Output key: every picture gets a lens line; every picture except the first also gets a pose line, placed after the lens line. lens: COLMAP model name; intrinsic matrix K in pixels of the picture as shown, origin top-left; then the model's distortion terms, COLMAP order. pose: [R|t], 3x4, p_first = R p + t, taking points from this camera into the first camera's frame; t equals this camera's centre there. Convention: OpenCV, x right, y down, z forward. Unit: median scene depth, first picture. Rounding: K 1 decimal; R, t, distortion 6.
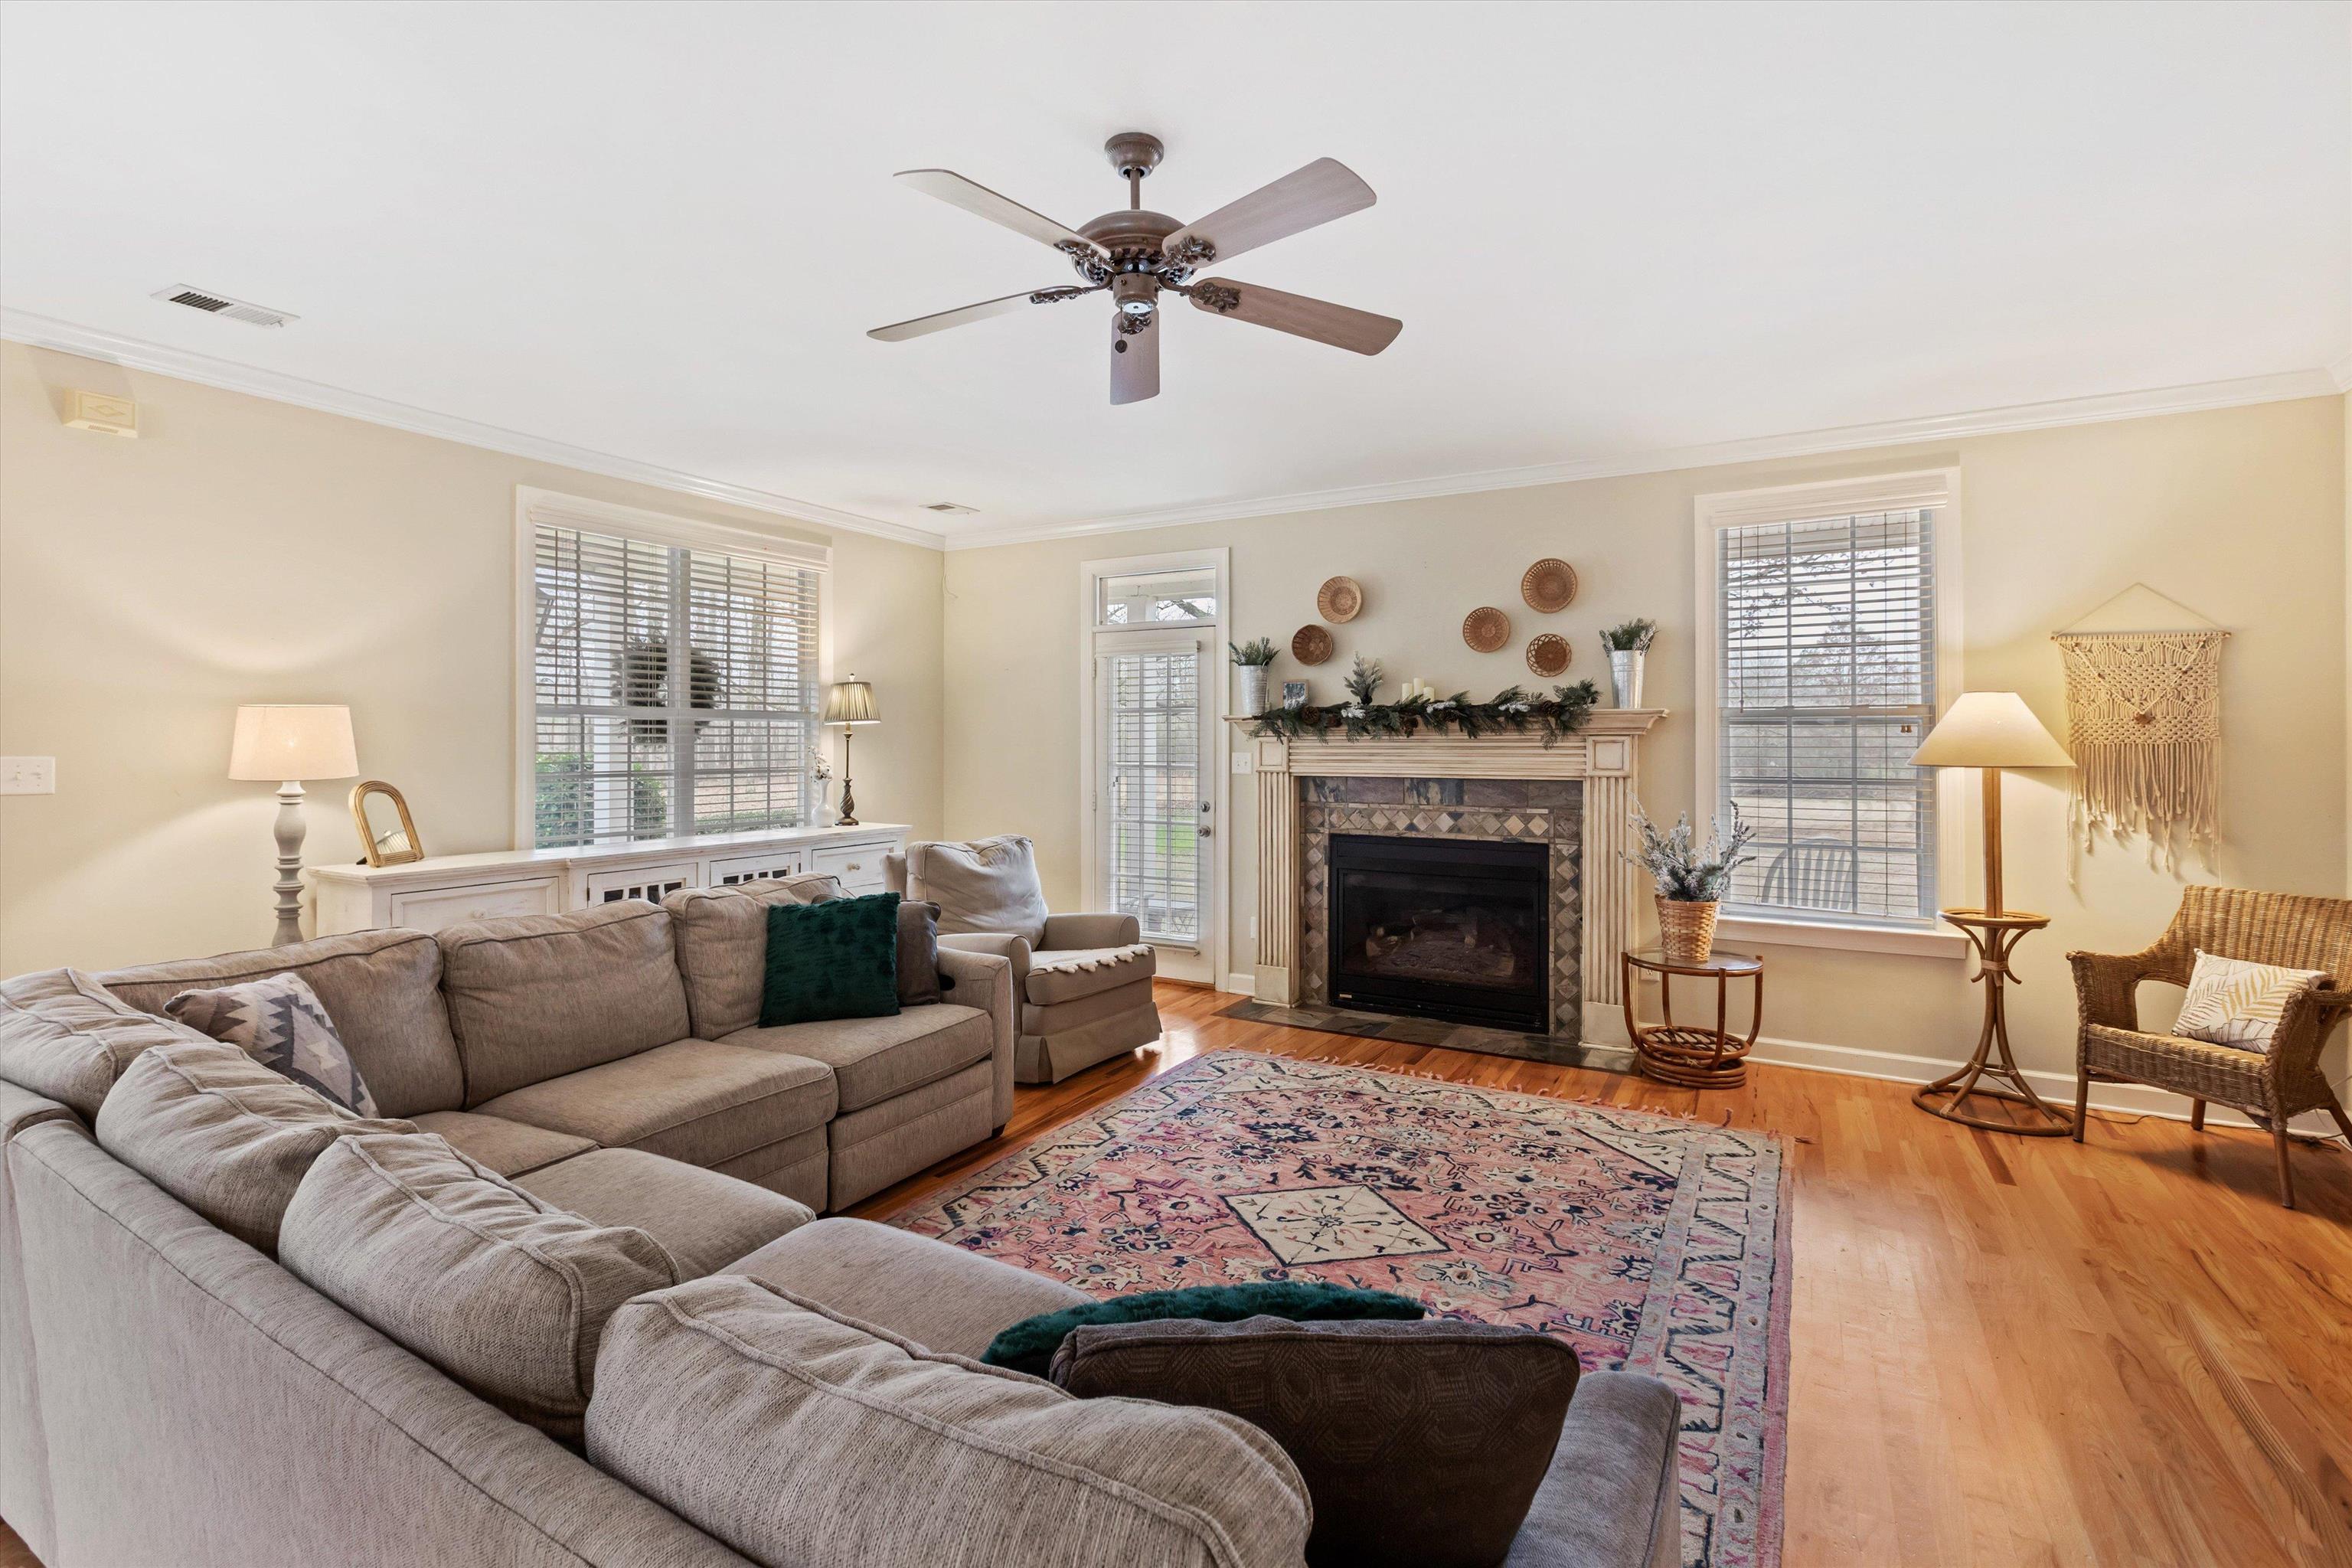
lens RADIAL K [[1063.3, 0, 1167.4], [0, 1063.3, 758.2], [0, 0, 1]] dist [0.002358, -0.001558]
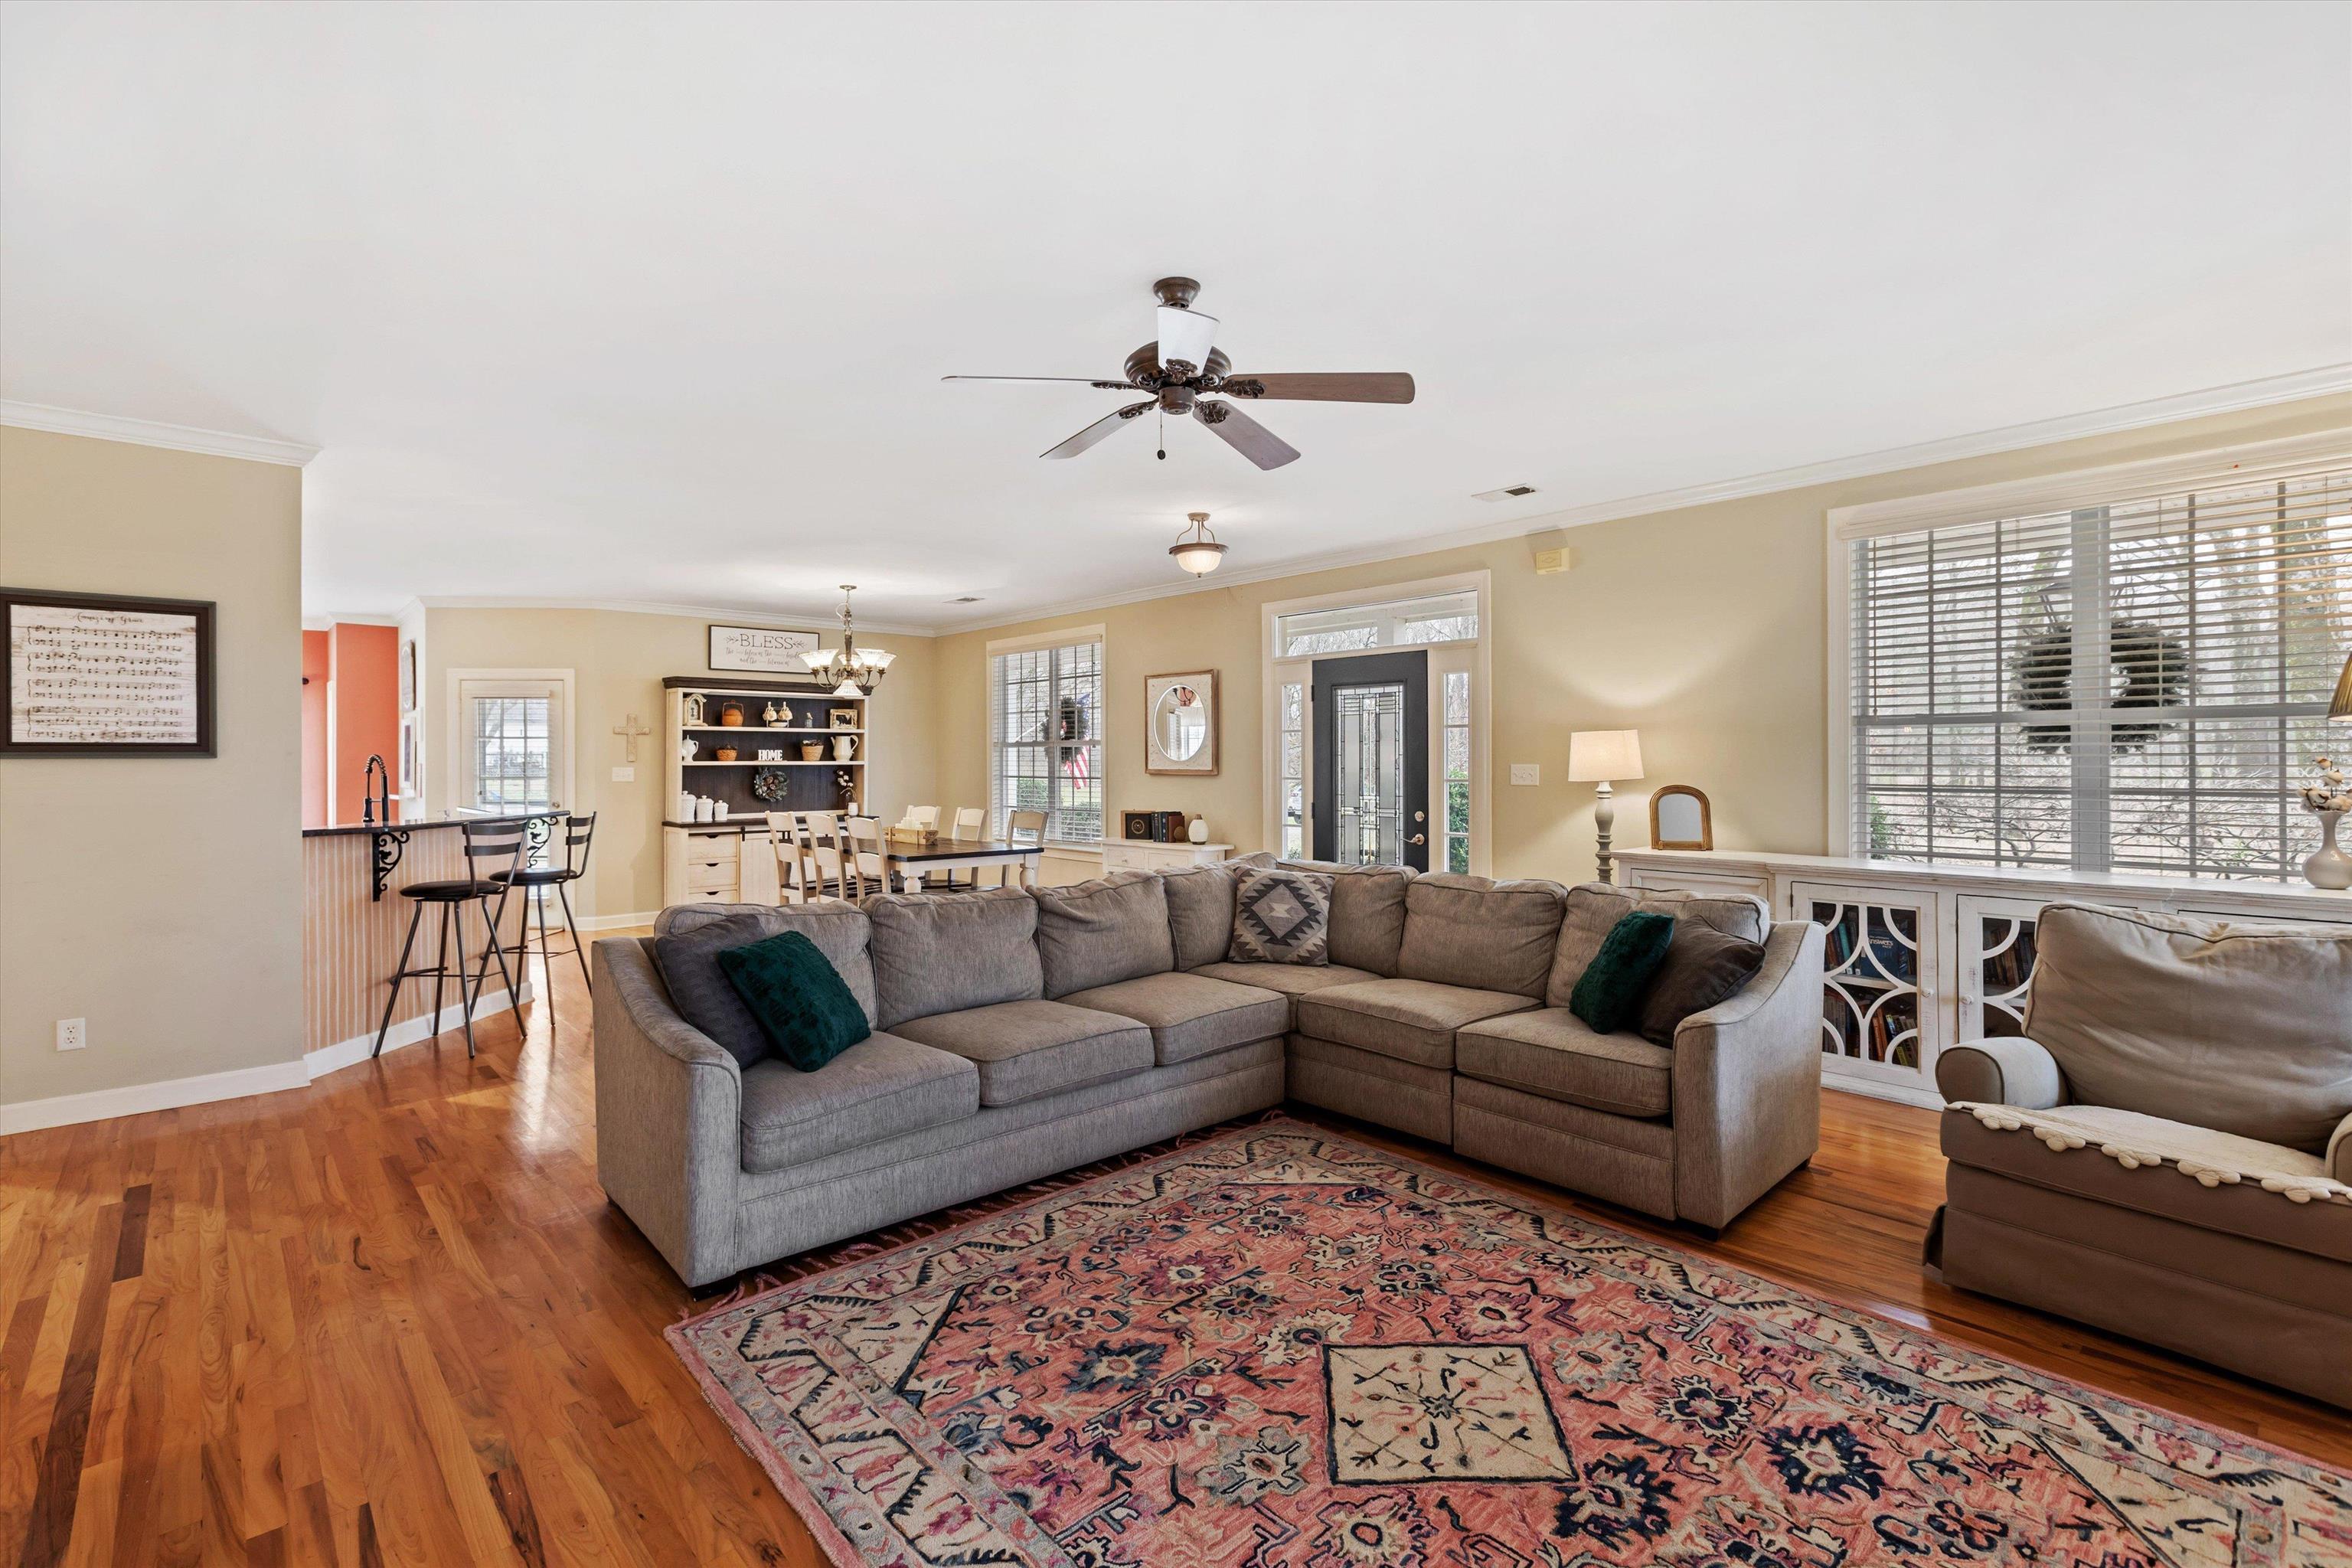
lens RADIAL K [[1063.3, 0, 1158.7], [0, 1063.3, 772.6], [0, 0, 1]] dist [0.002358, -0.001558]
pose [[-0.304872, 0.012532, -0.952311, 0.781351], [-0.009368, 0.999826, 0.016156, -0.009845], [0.952347, 0.013847, -0.304702, 0.893597]]
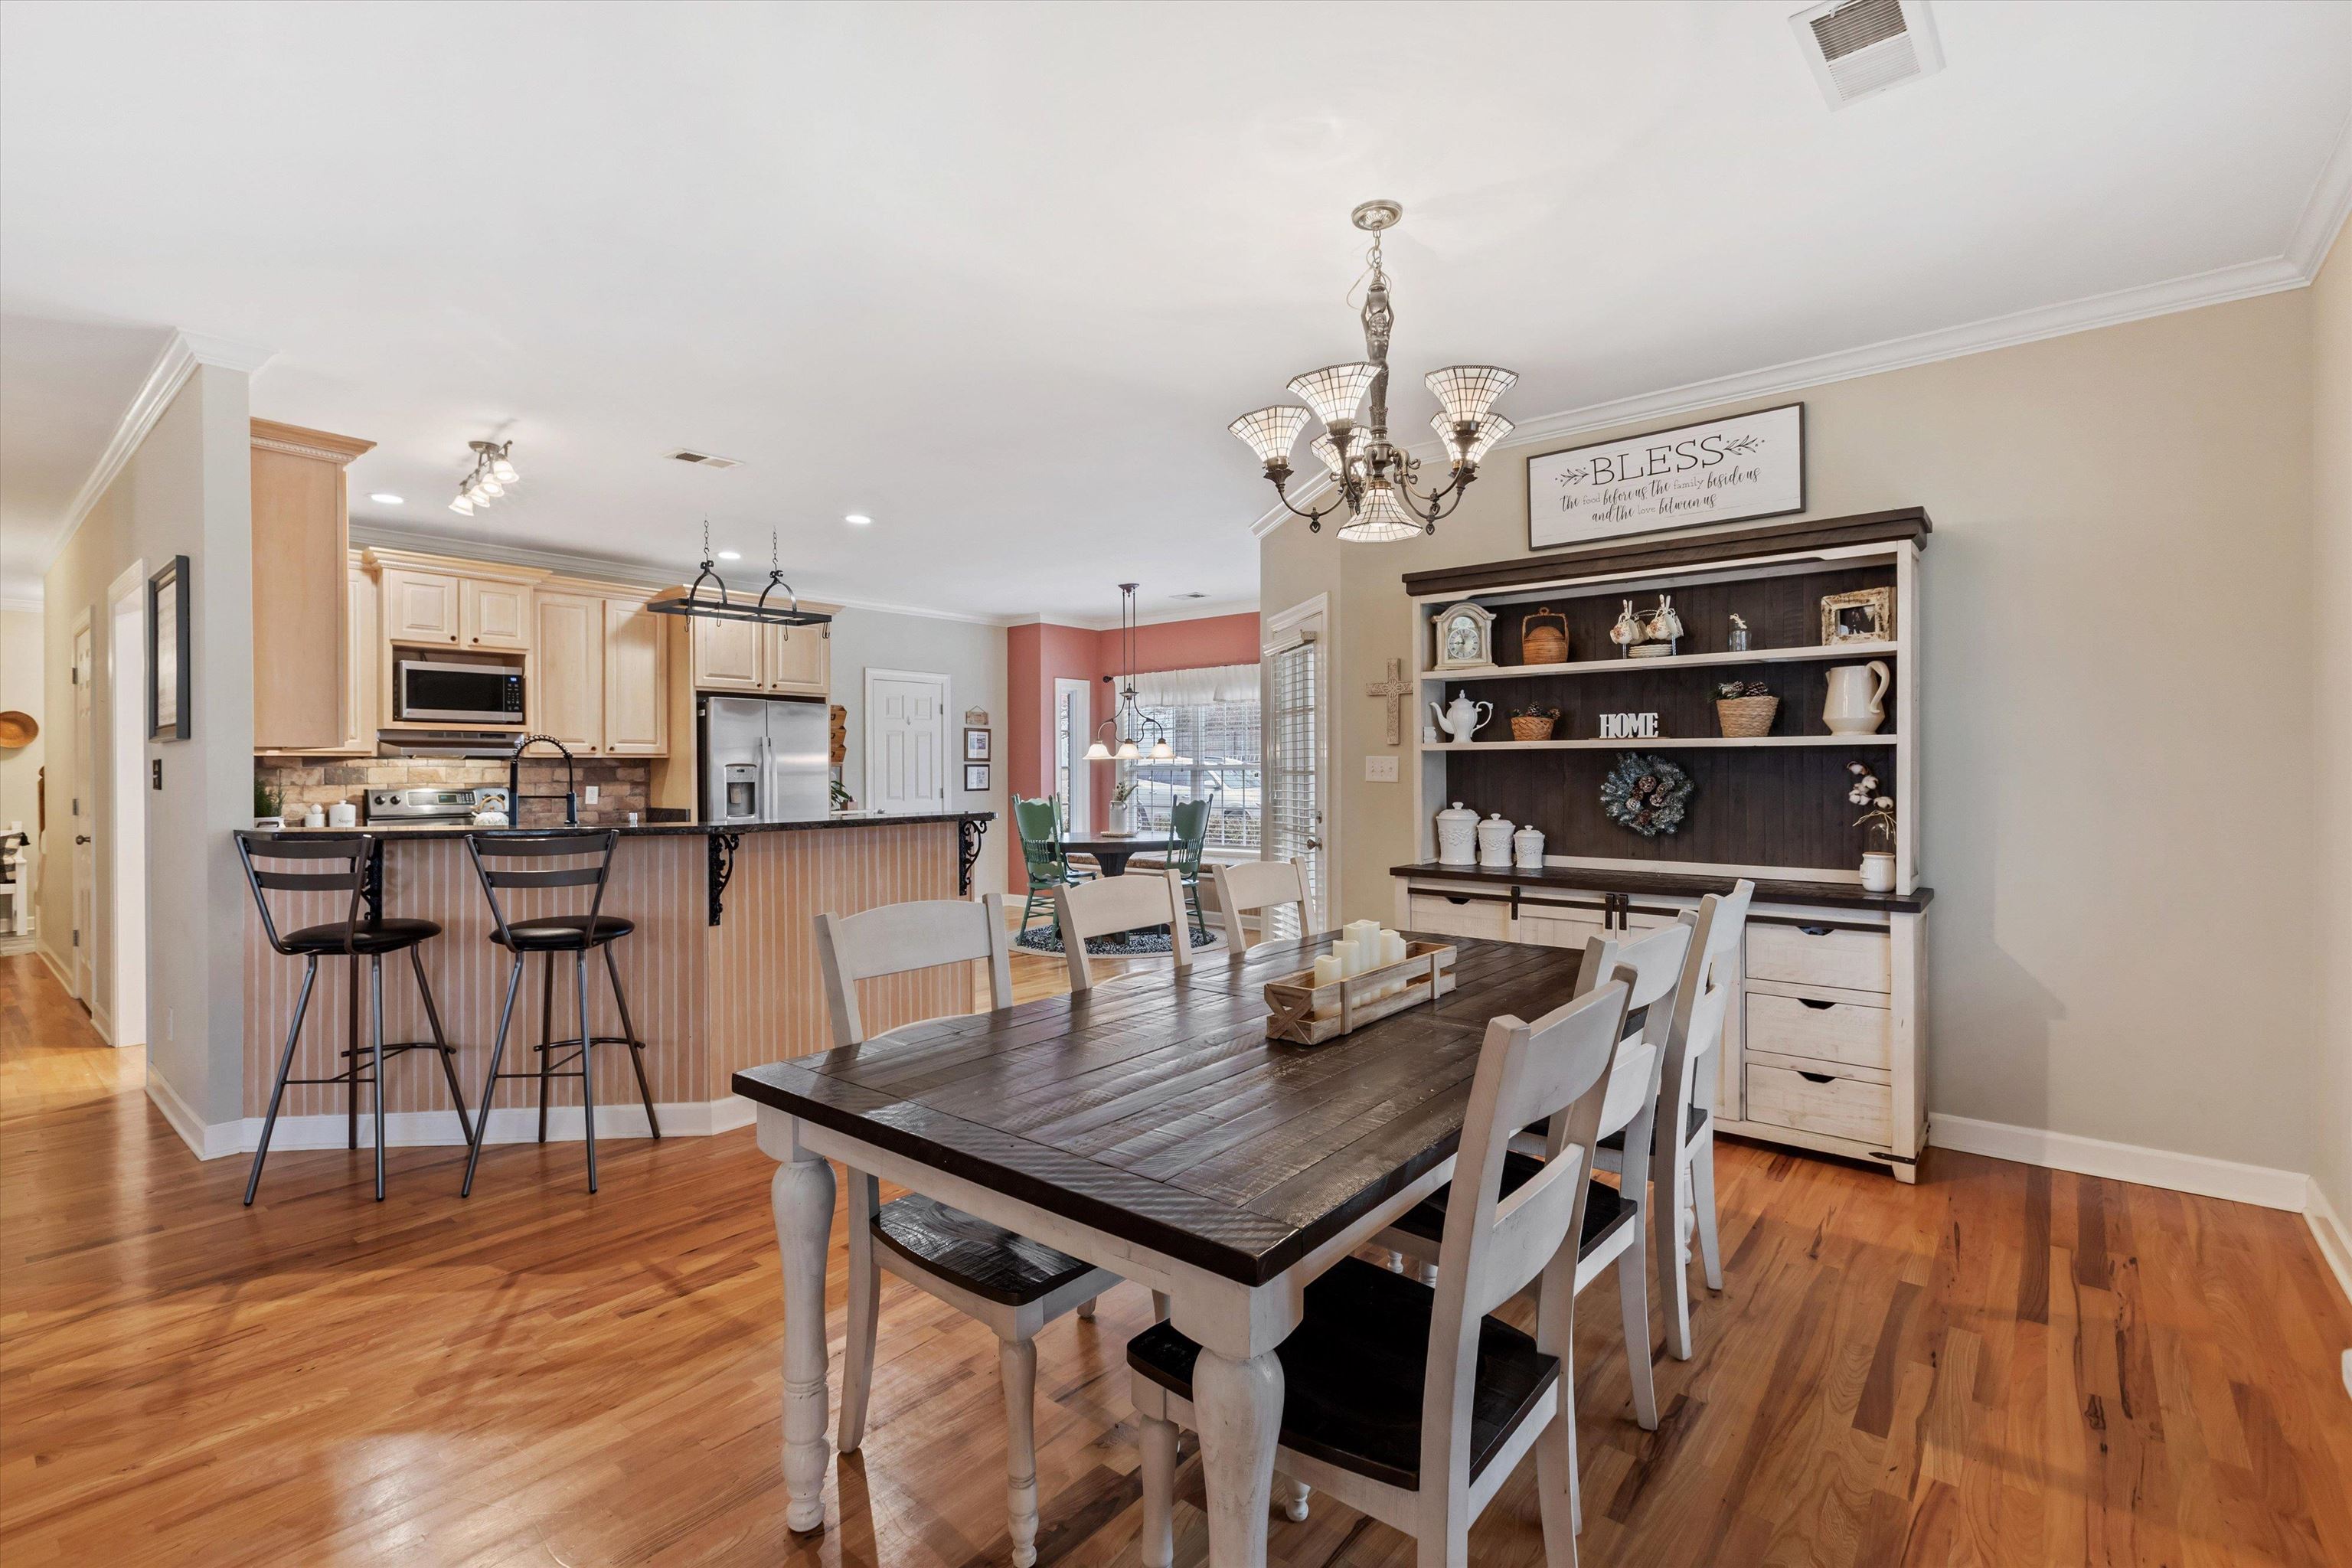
lens RADIAL K [[1063.3, 0, 1176.8], [0, 1063.3, 770.1], [0, 0, 1]] dist [0.002358, -0.001558]
pose [[-0.985379, 0.005130, 0.170297, -1.207504], [0.007977, 0.999840, 0.016040, 0.024667], [-0.170187, 0.017164, -0.985262, 0.339132]]
